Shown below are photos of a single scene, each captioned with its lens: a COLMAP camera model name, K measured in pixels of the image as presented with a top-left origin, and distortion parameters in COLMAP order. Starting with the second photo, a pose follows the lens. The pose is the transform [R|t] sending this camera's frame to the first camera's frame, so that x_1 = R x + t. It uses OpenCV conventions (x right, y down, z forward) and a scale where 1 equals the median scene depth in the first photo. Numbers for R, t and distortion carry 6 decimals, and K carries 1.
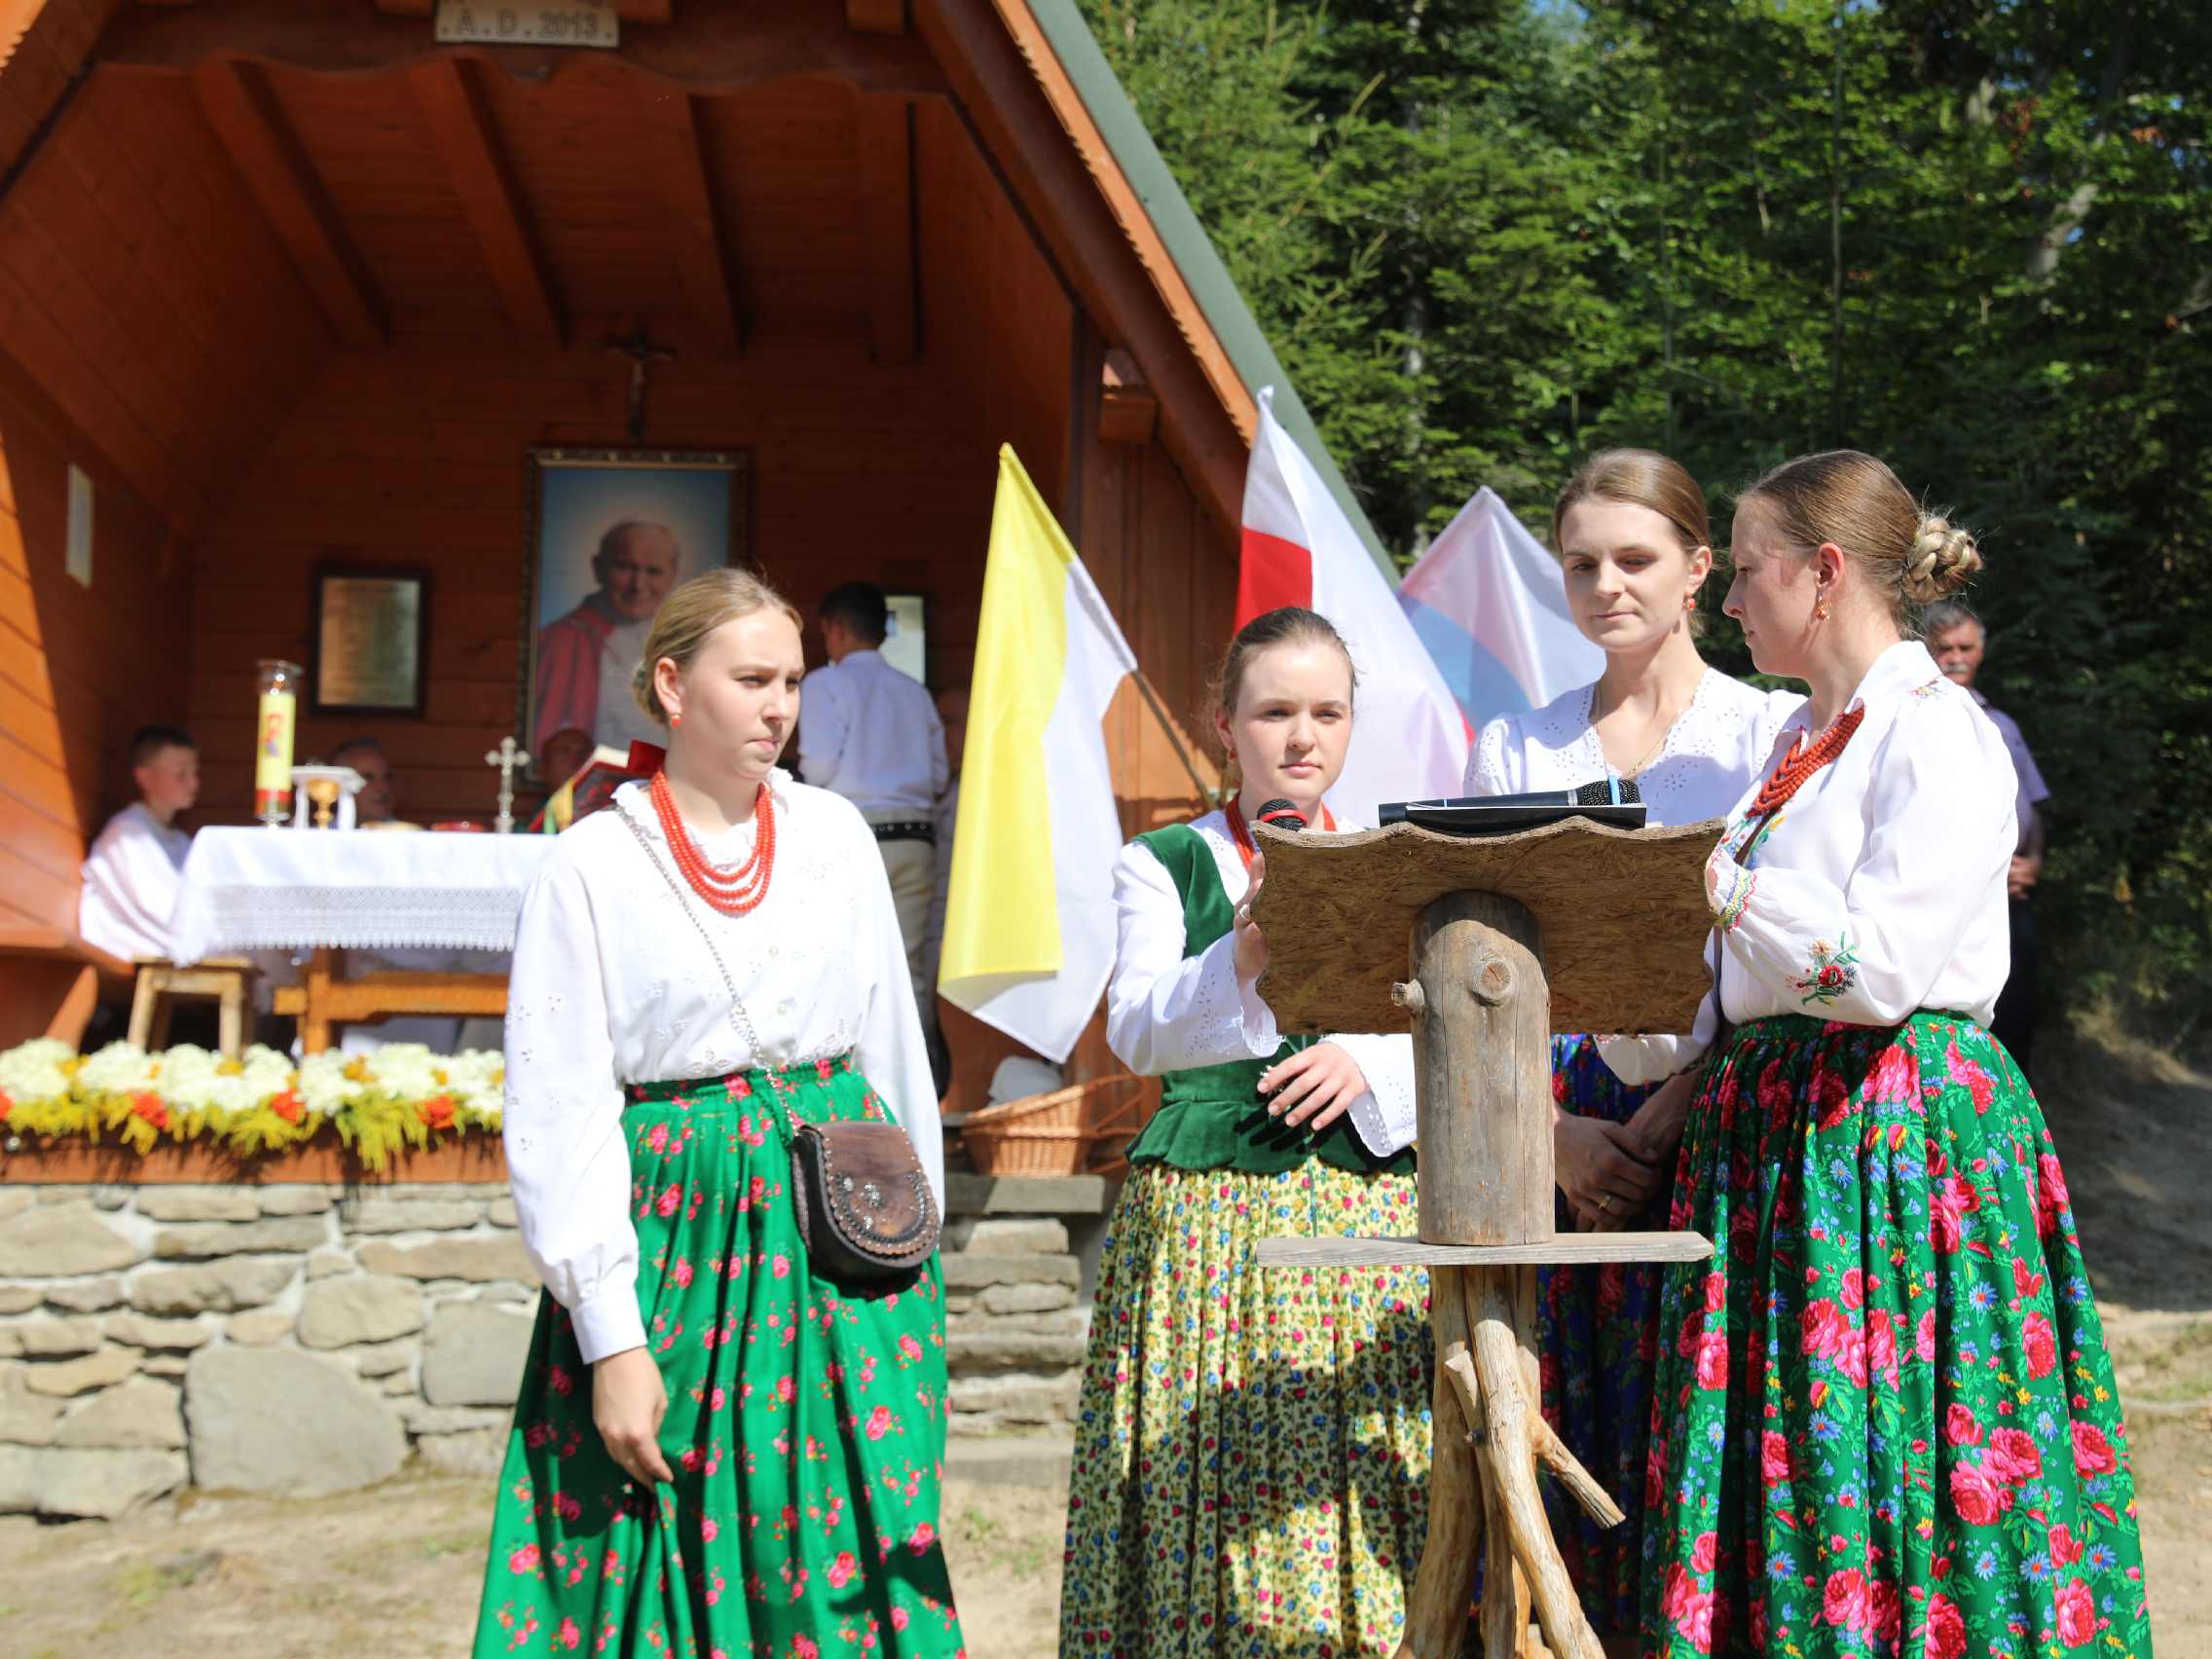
lens RADIAL K [[3480.2, 0, 1099.7], [0, 3480.2, 846.0], [0, 0, 1]] dist [0.075073, 0.212237]
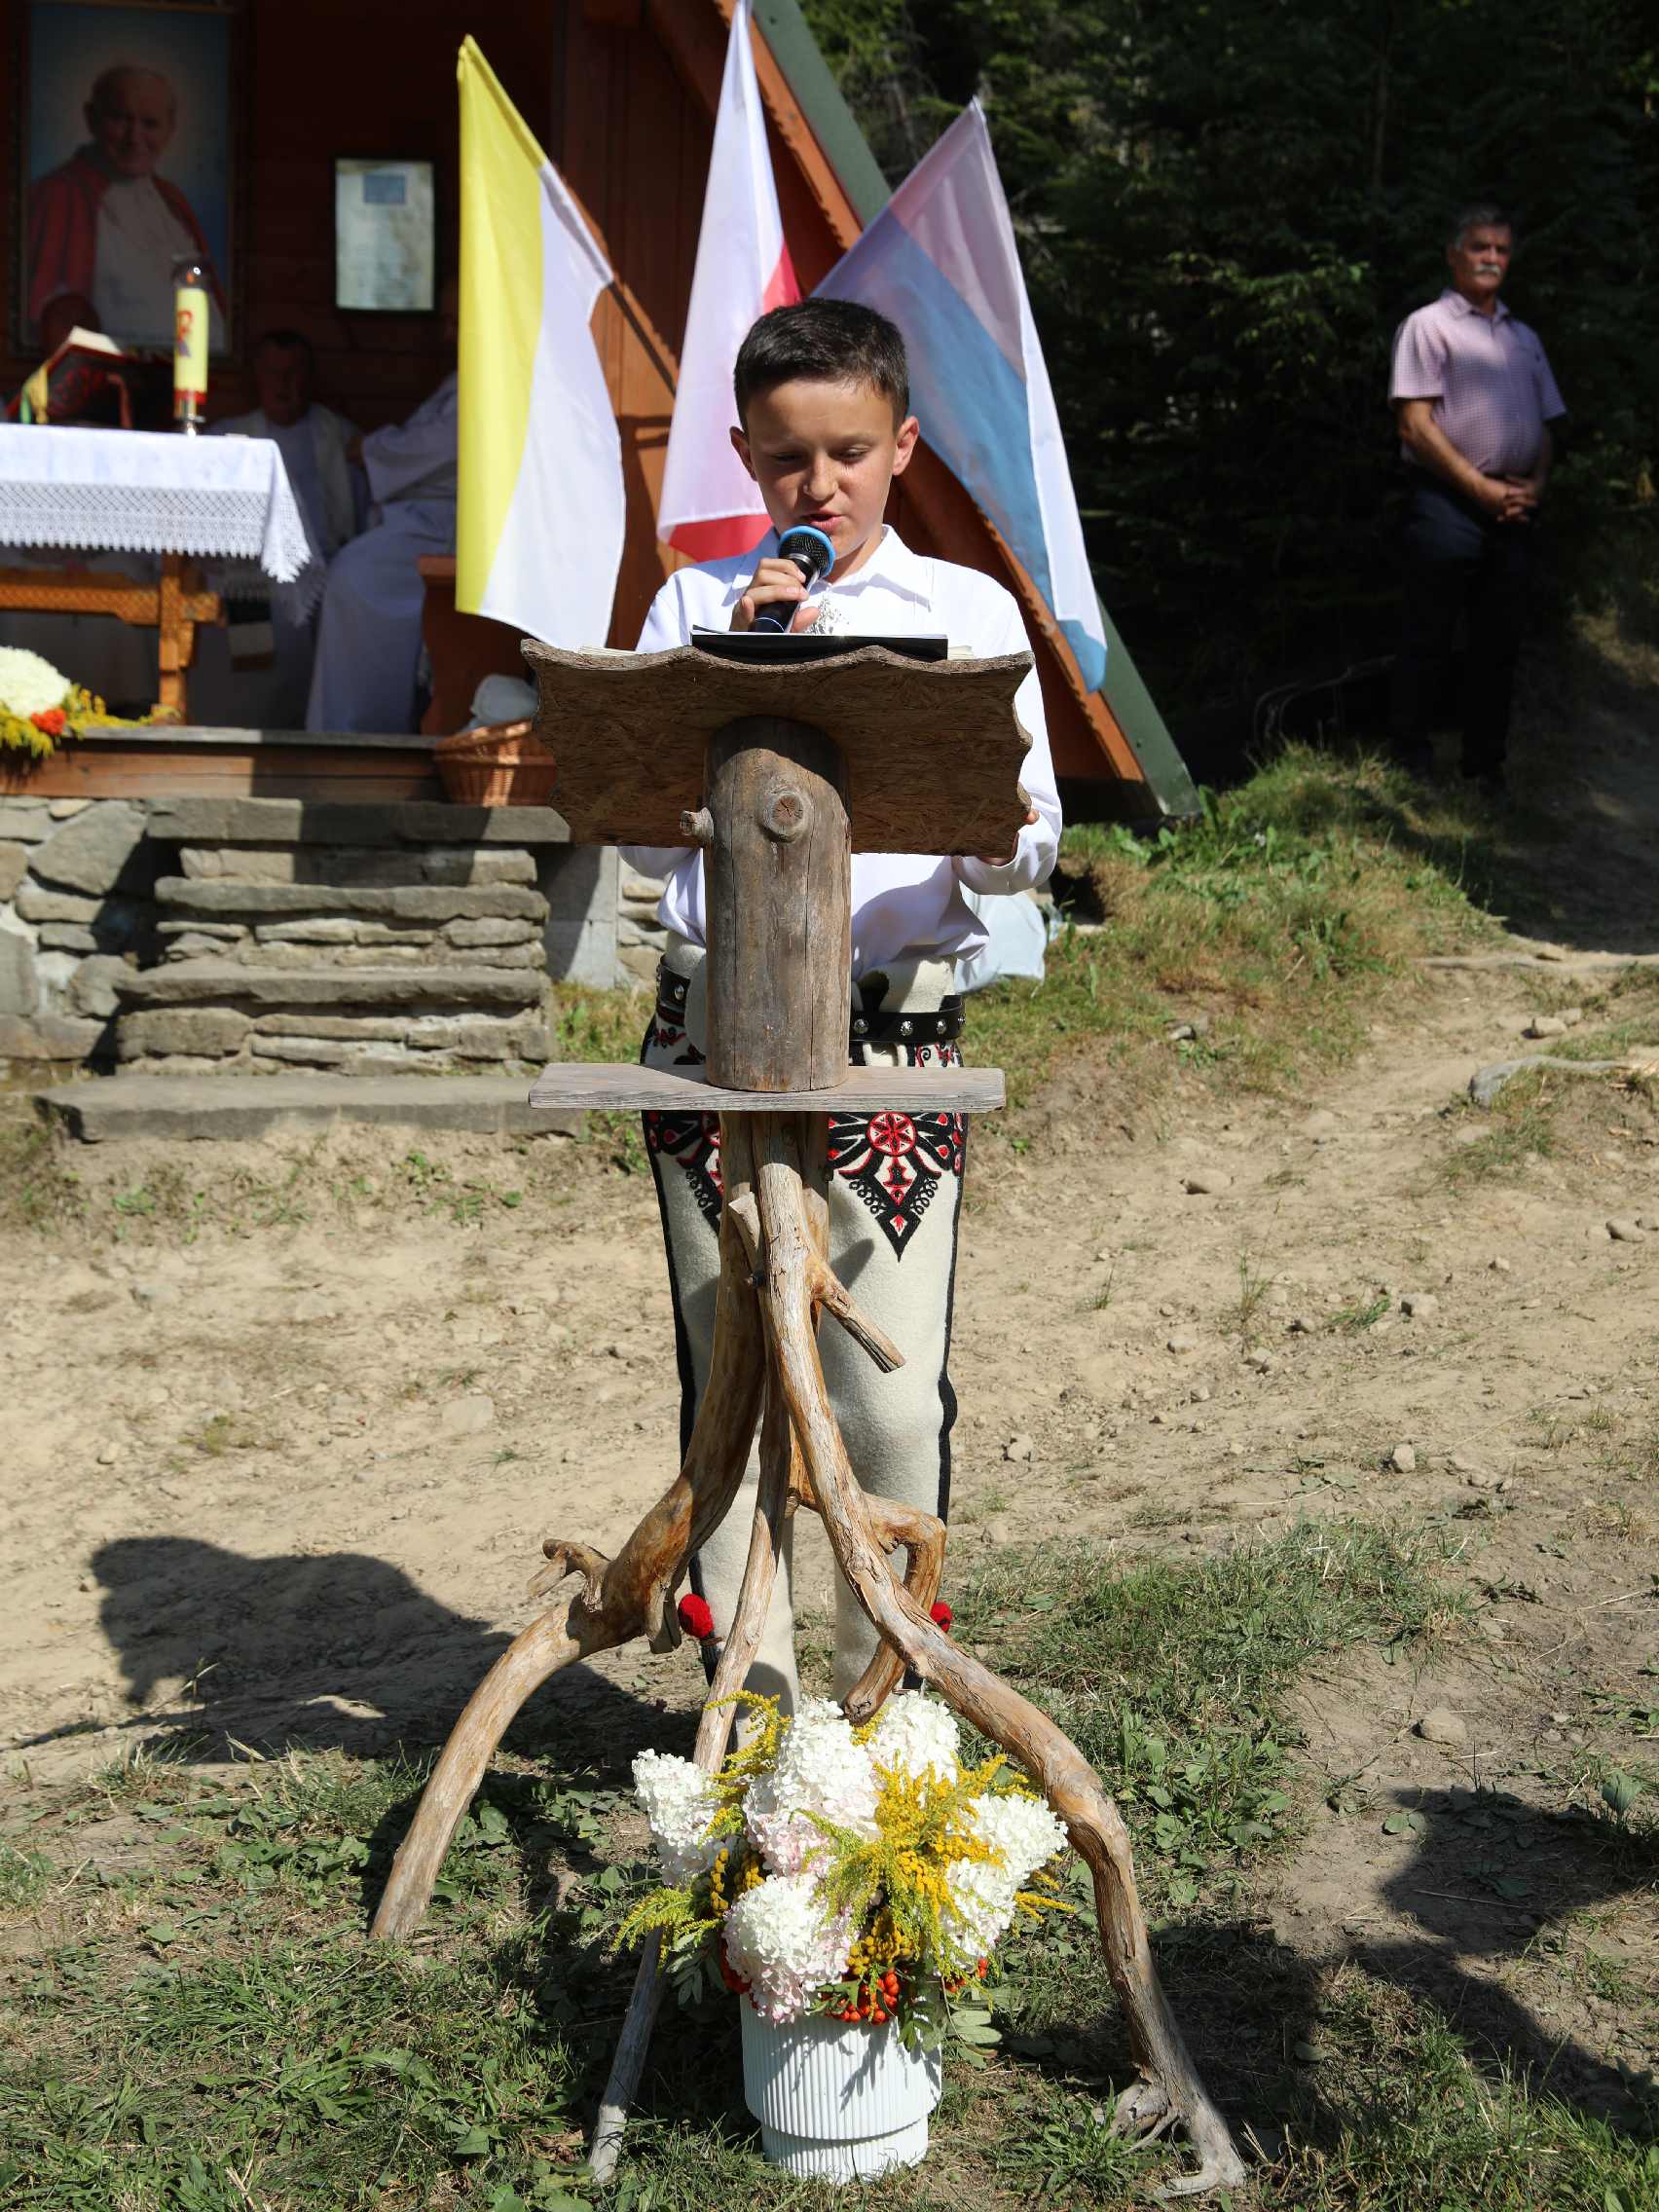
lens RADIAL K [[3323.4, 0, 829.5], [0, 3323.4, 1106.0], [0, 0, 1]] dist [0.068318, 0.110993]
pose [[0.999025, 0.019877, 0.039432, 0.036695], [-0.028140, 0.974733, 0.221594, -0.033607], [-0.034031, -0.222487, 0.974342, 0.044876]]
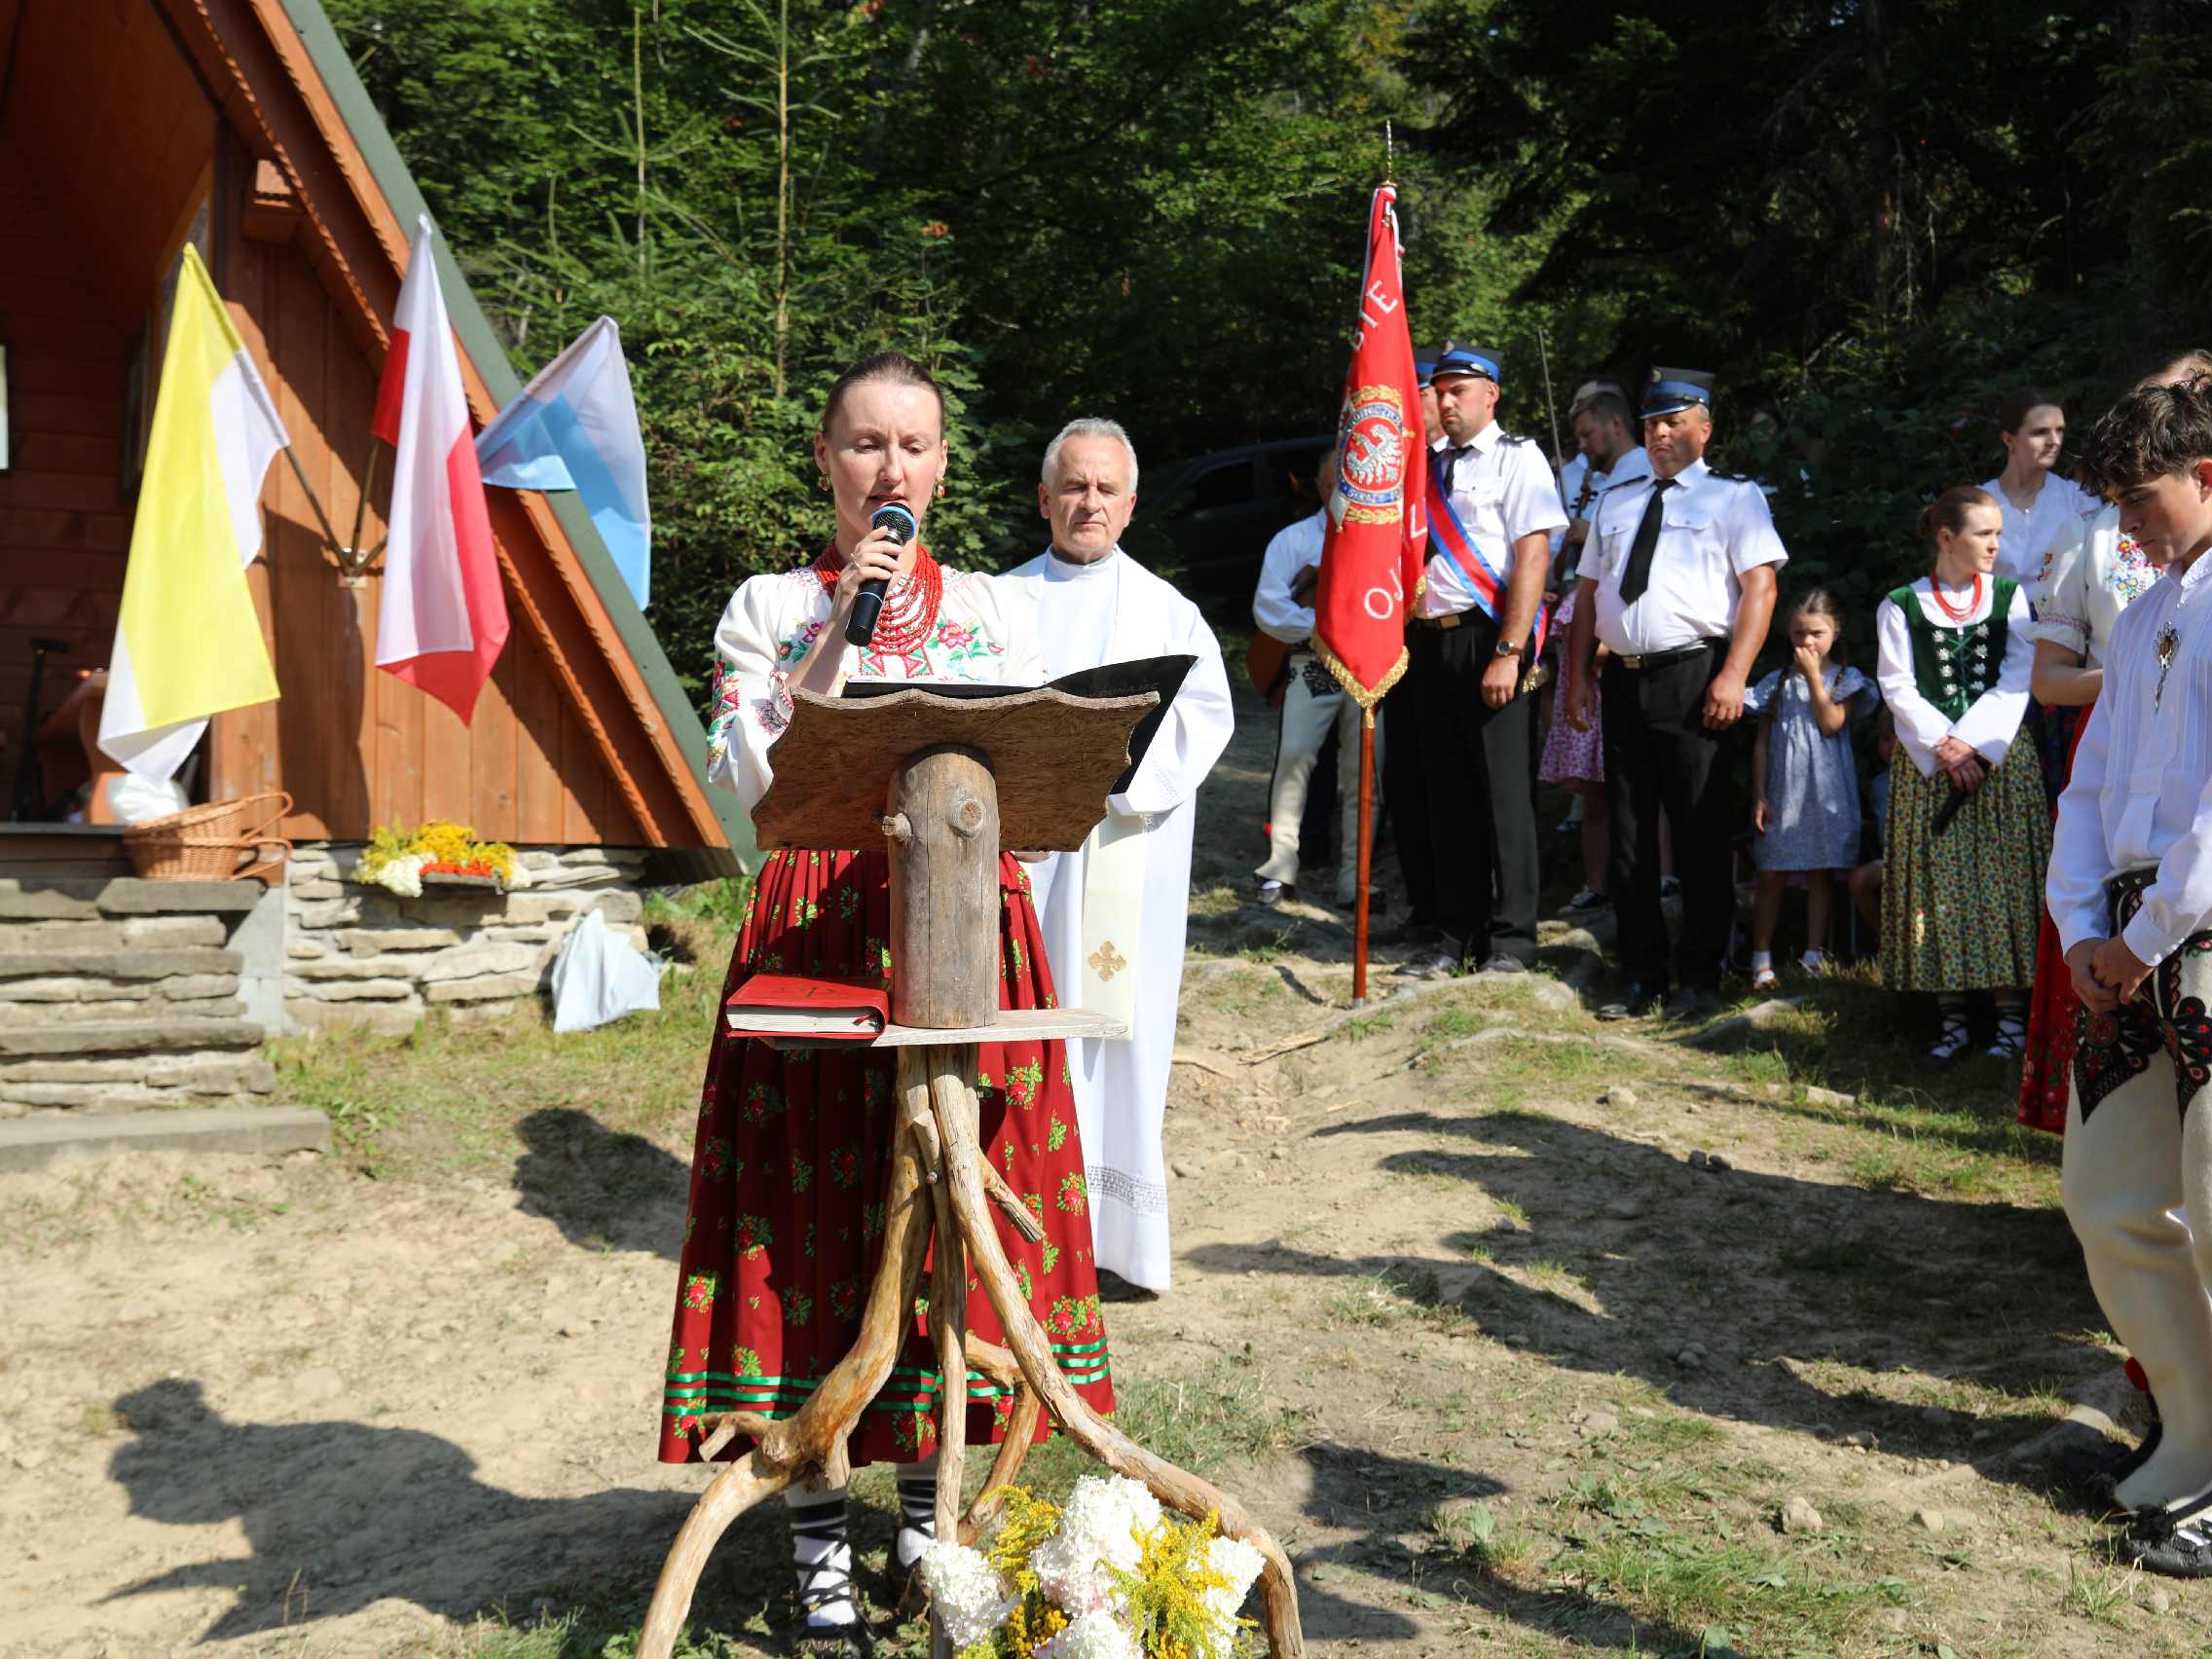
lens RADIAL K [[2777.0, 0, 1091.2], [0, 2777.0, 842.5], [0, 0, 1]] dist [0.019570, 0.108757]
pose [[0.925911, 0.002891, 0.377731, -0.088711], [-0.042911, 0.994302, 0.097577, -0.020447], [-0.375297, -0.106556, 0.920760, 0.028704]]
